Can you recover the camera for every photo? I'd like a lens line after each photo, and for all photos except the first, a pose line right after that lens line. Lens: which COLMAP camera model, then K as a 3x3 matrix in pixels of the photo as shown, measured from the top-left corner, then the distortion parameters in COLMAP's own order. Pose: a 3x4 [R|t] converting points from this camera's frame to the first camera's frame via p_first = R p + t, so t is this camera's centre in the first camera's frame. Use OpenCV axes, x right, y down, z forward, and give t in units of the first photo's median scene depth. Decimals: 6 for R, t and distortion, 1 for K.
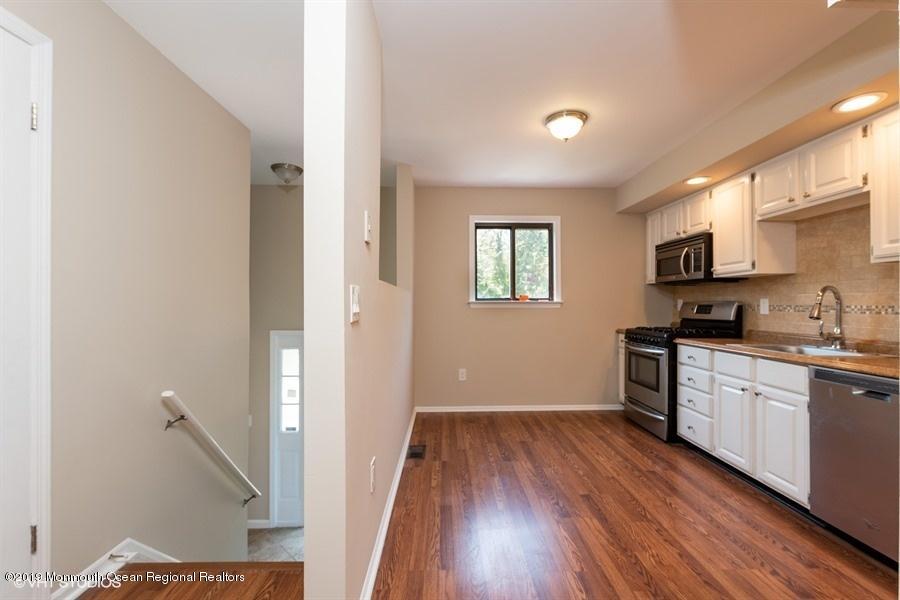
lens RADIAL K [[398.3, 0, 449.8], [0, 398.3, 296.5], [0, 0, 1]] dist [0.011735, -0.000161]
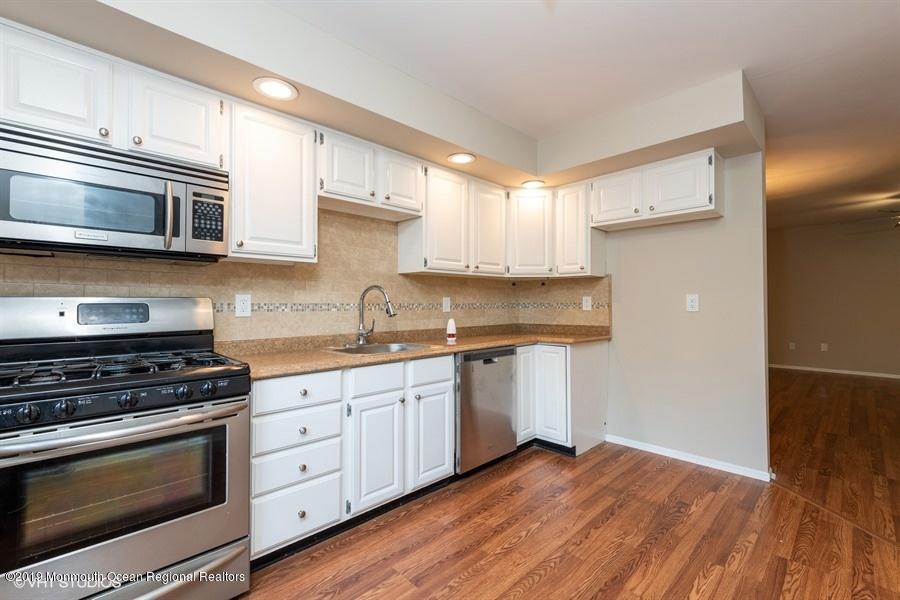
lens RADIAL K [[398.3, 0, 449.8], [0, 398.3, 296.5], [0, 0, 1]] dist [0.011735, -0.000161]
pose [[-0.690958, 0.006983, 0.722862, 0.037174], [-0.016612, 0.999536, -0.025534, 0.028442], [-0.722704, -0.029651, -0.690521, 1.662023]]
